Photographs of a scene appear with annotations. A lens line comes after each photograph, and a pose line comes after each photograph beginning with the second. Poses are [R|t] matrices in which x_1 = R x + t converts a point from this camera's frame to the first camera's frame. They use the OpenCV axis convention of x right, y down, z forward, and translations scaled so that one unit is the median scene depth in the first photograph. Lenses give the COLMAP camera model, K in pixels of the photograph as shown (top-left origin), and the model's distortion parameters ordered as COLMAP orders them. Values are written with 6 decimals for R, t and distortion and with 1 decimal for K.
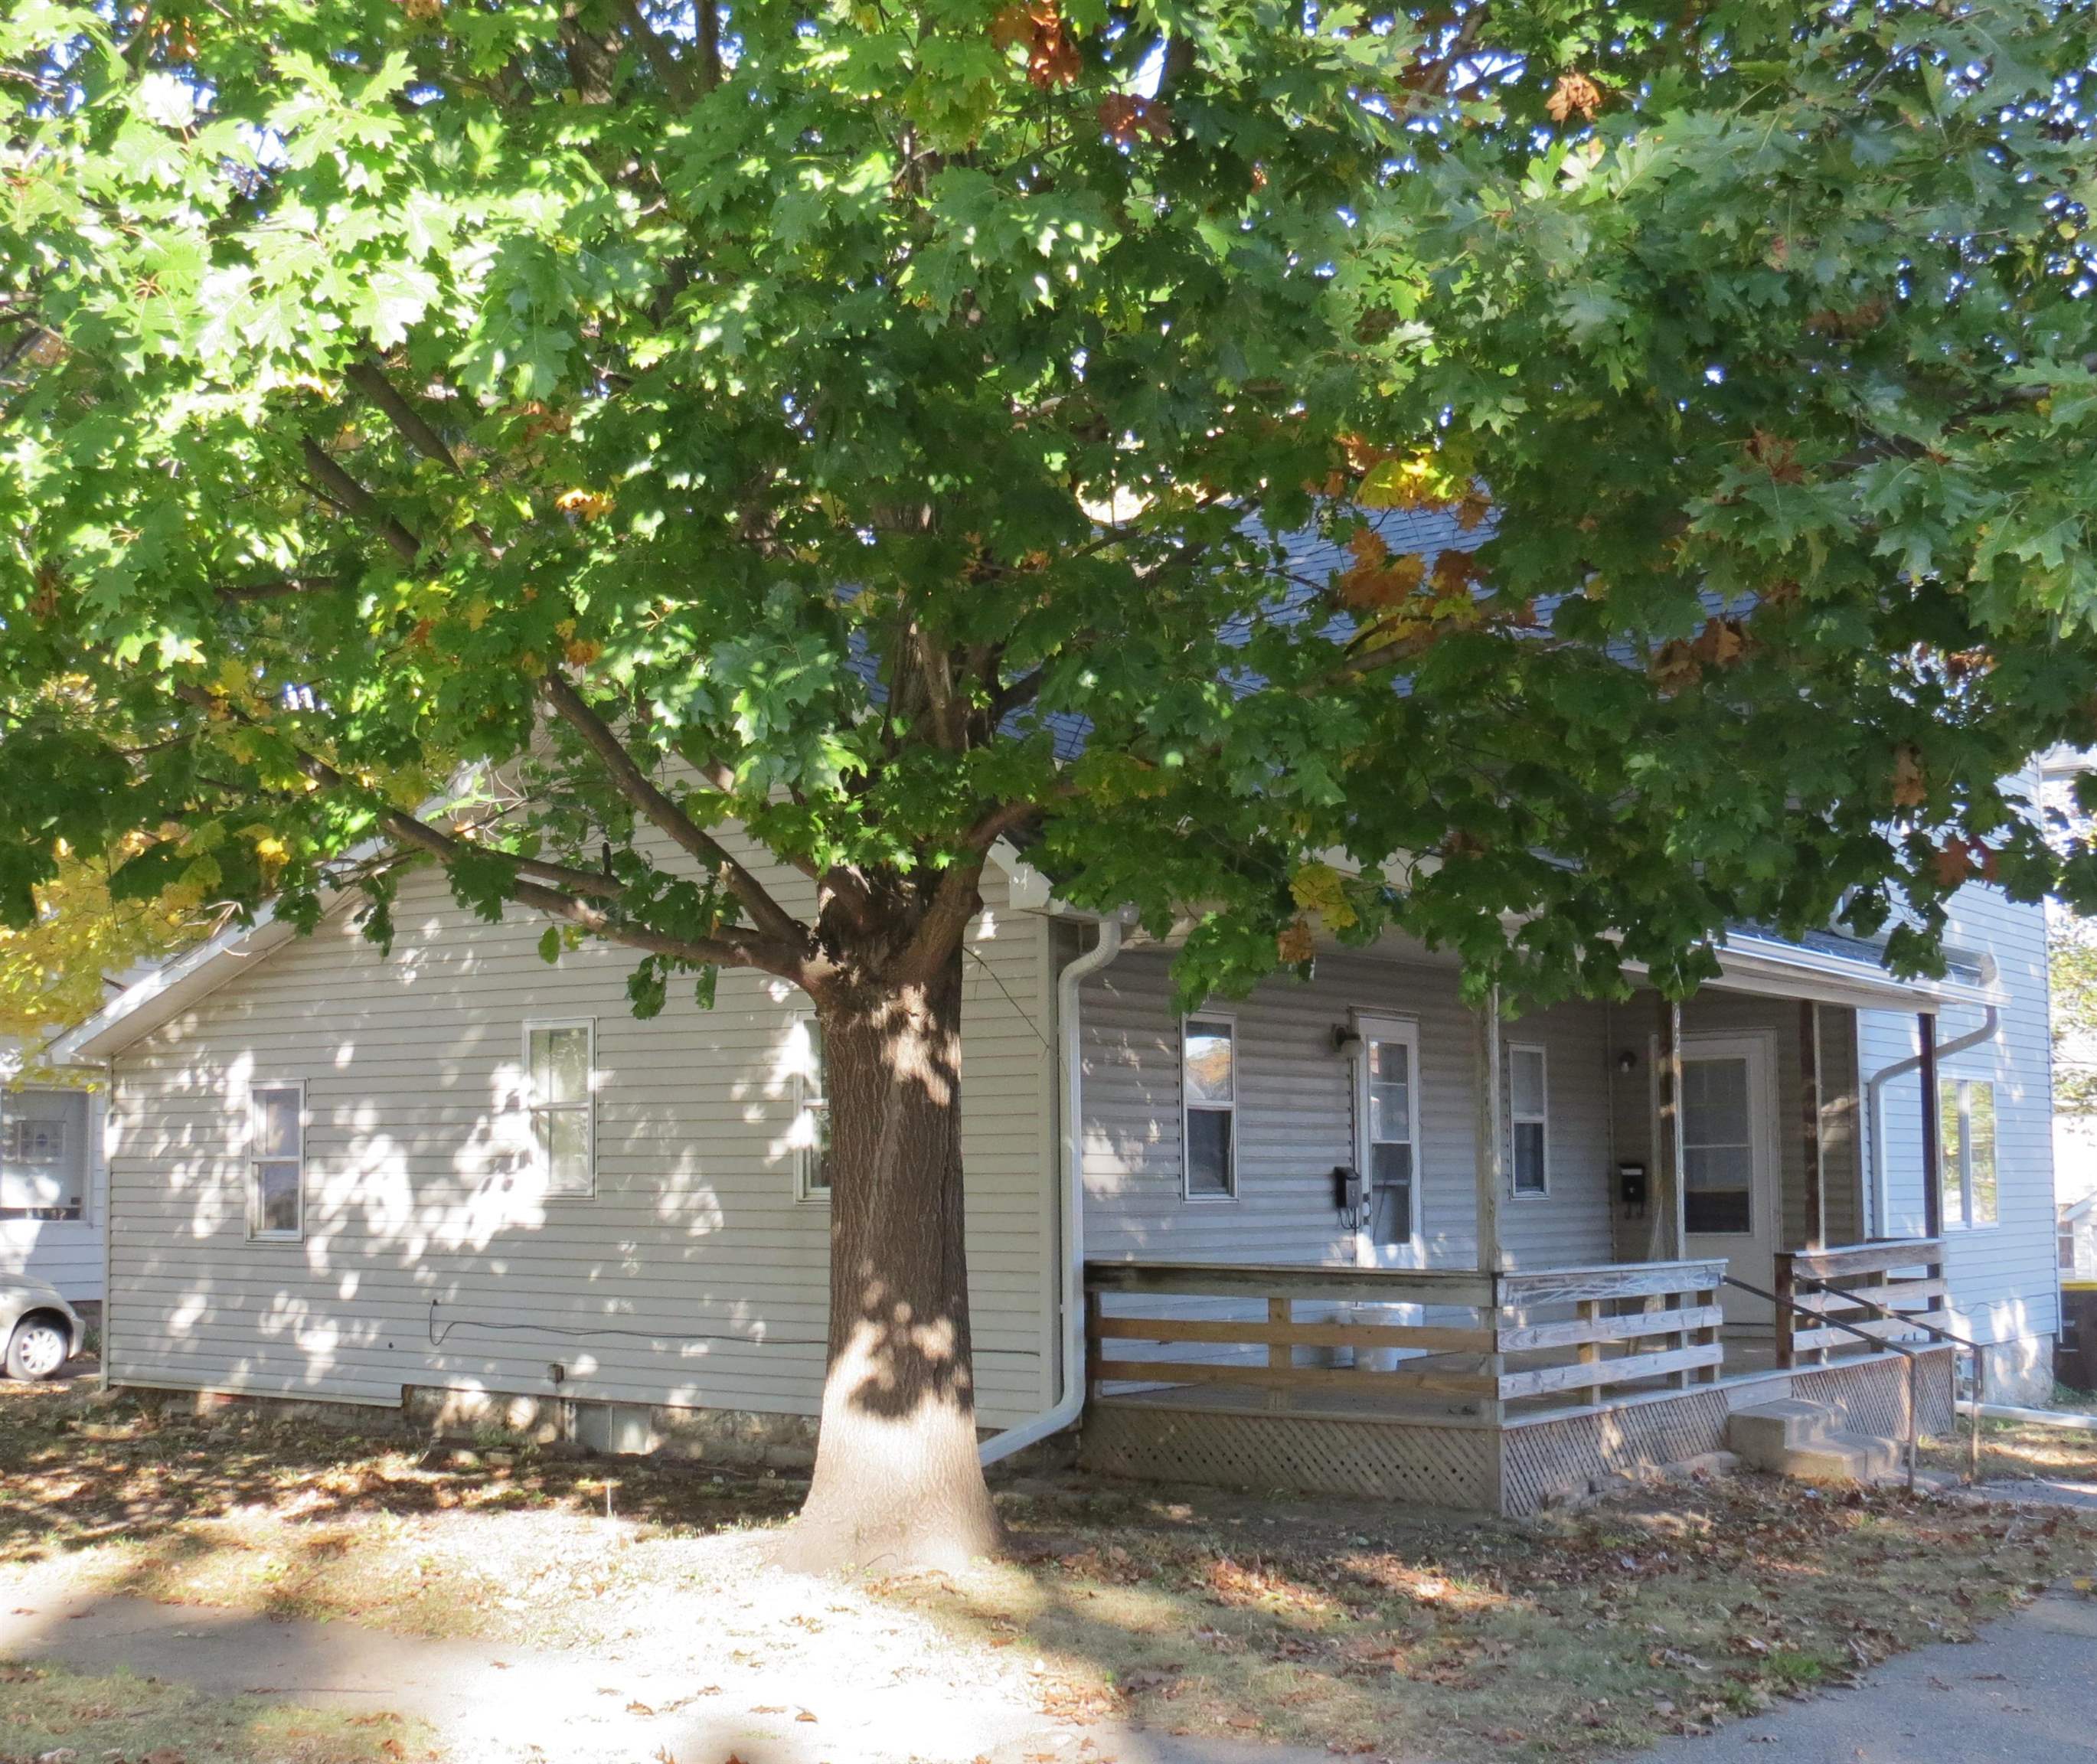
lens RADIAL K [[2622.6, 0, 1046.7], [0, 2622.6, 890.4], [0, 0, 1]] dist [-0.063750, 0.000000]
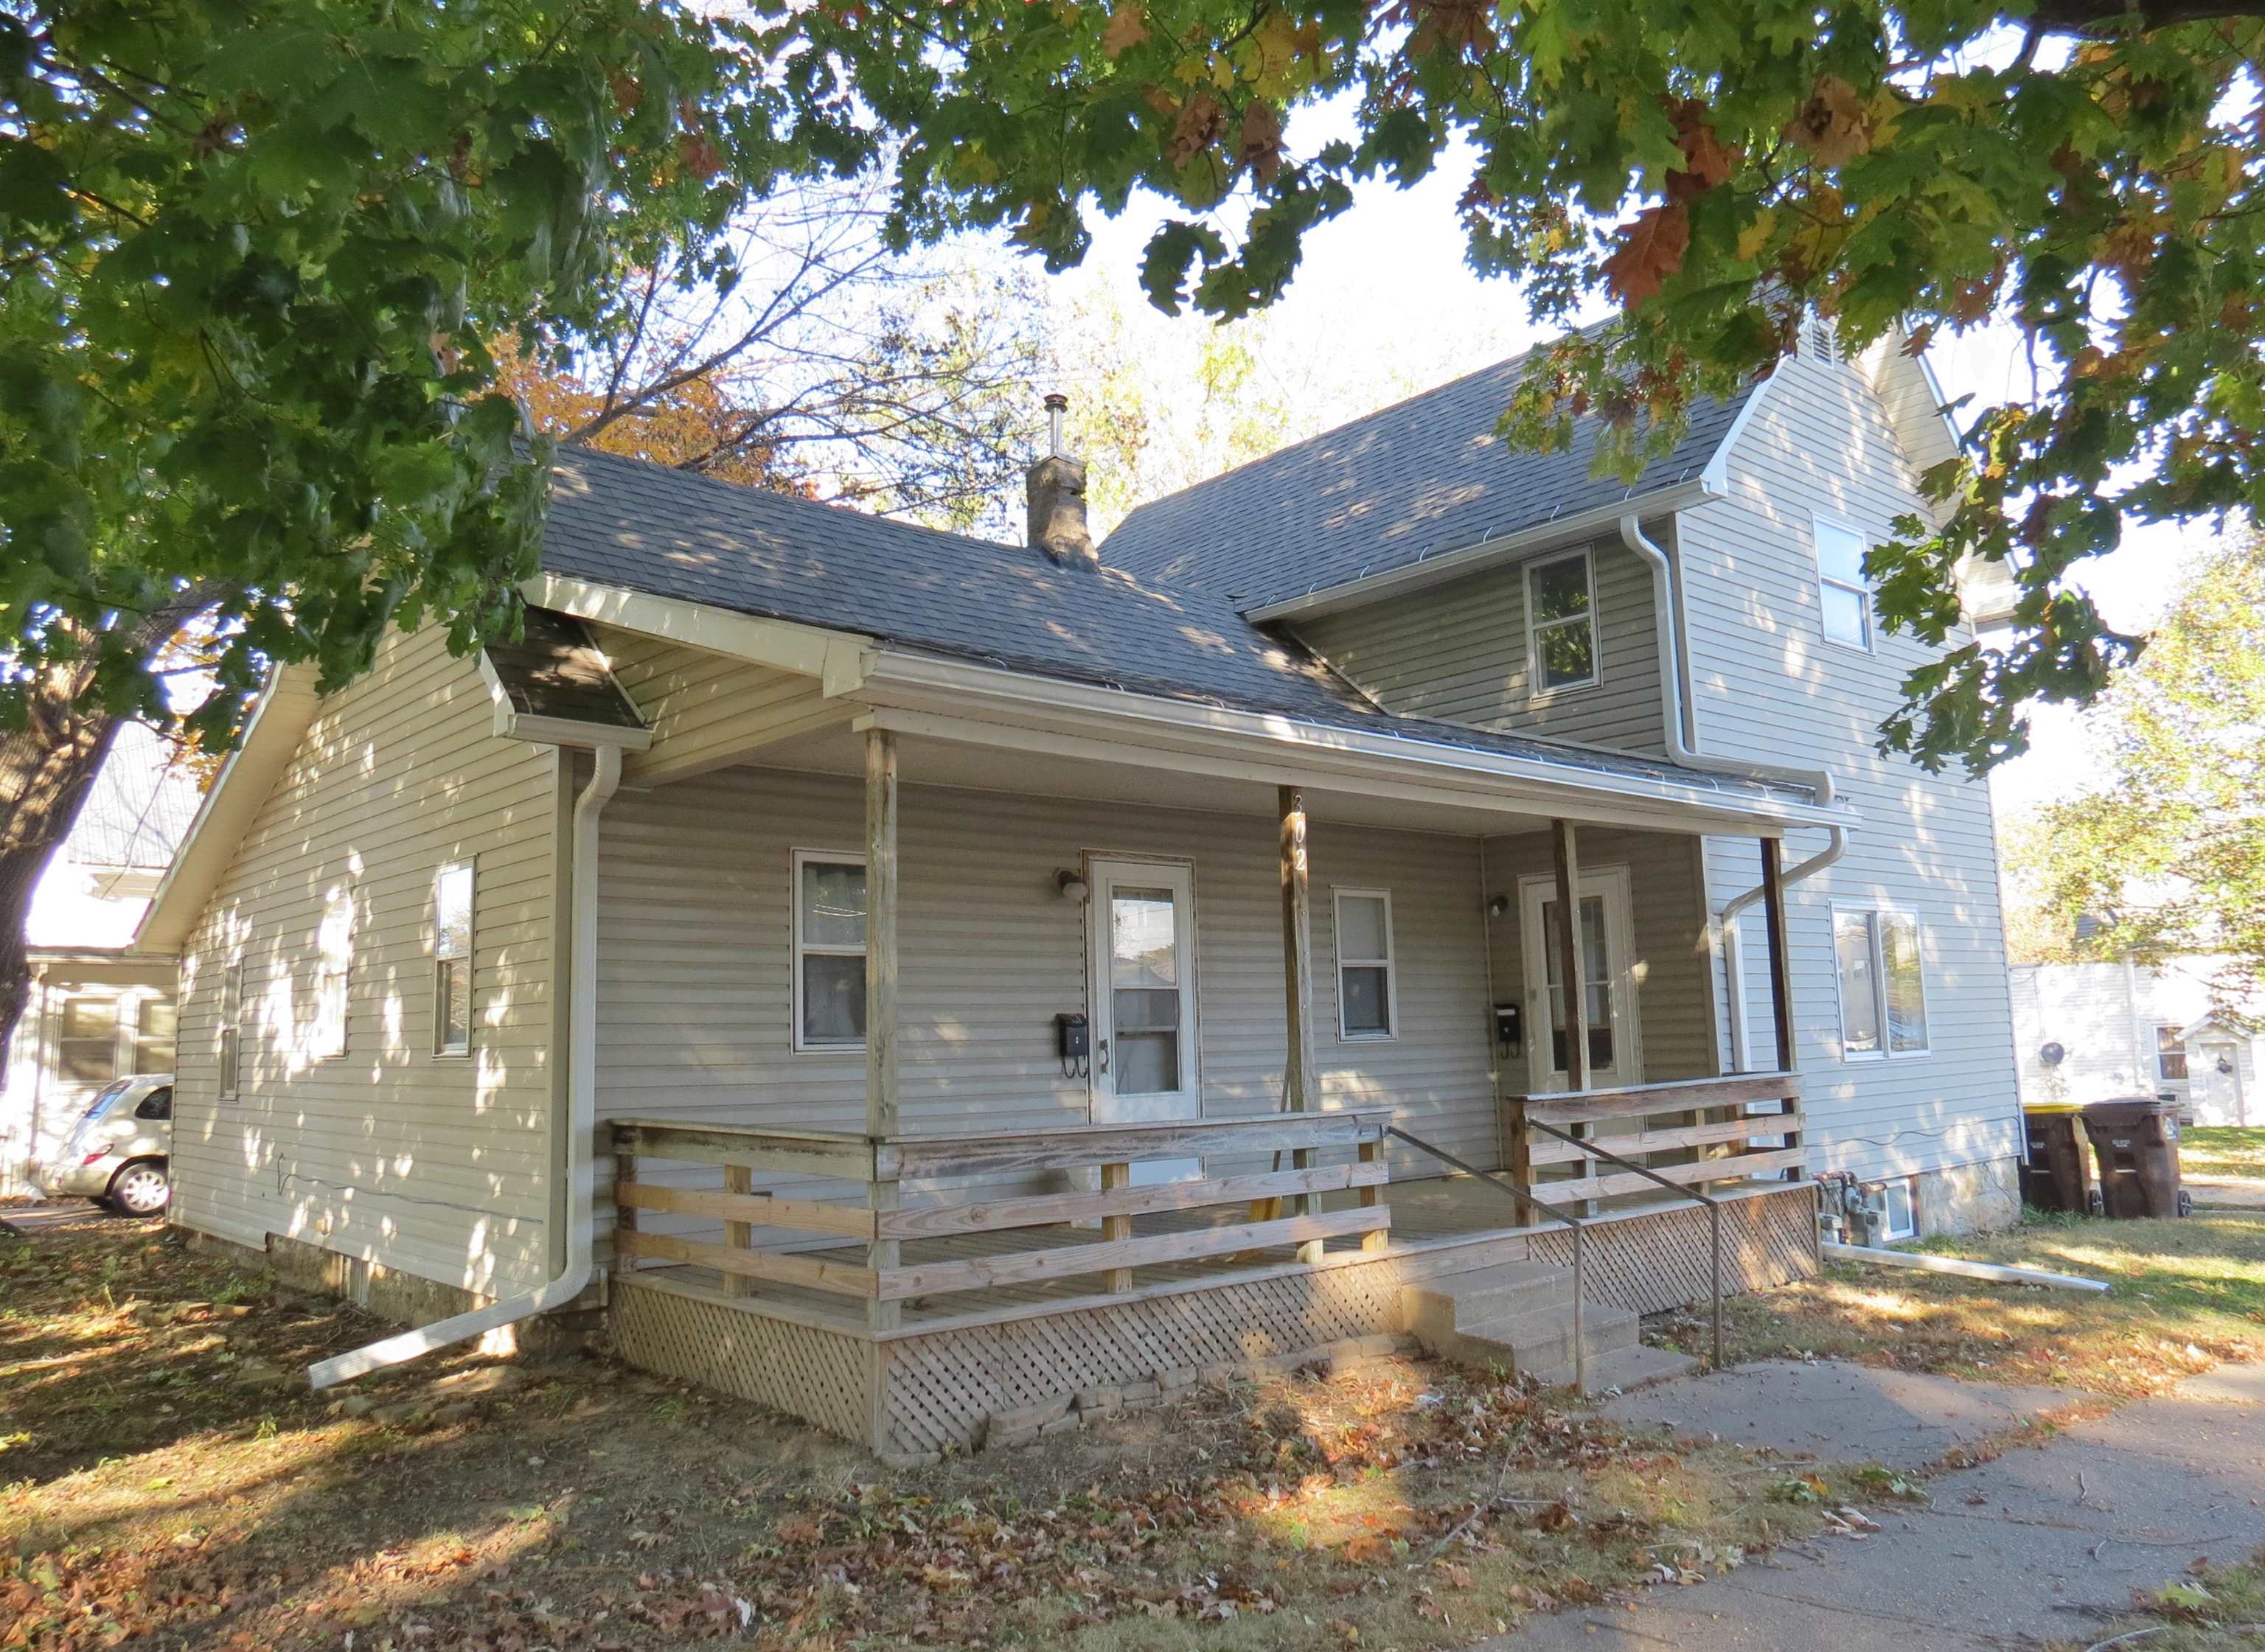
lens RADIAL K [[1653.5, 0, 1215.1], [0, 1653.5, 767.3], [0, 0, 1]] dist [-0.065262, 0.002199]
pose [[0.980158, -0.056610, -0.189961, 0.287524], [0.046305, 0.997227, -0.058258, 0.052532], [0.192732, 0.048306, 0.980062, 0.404279]]
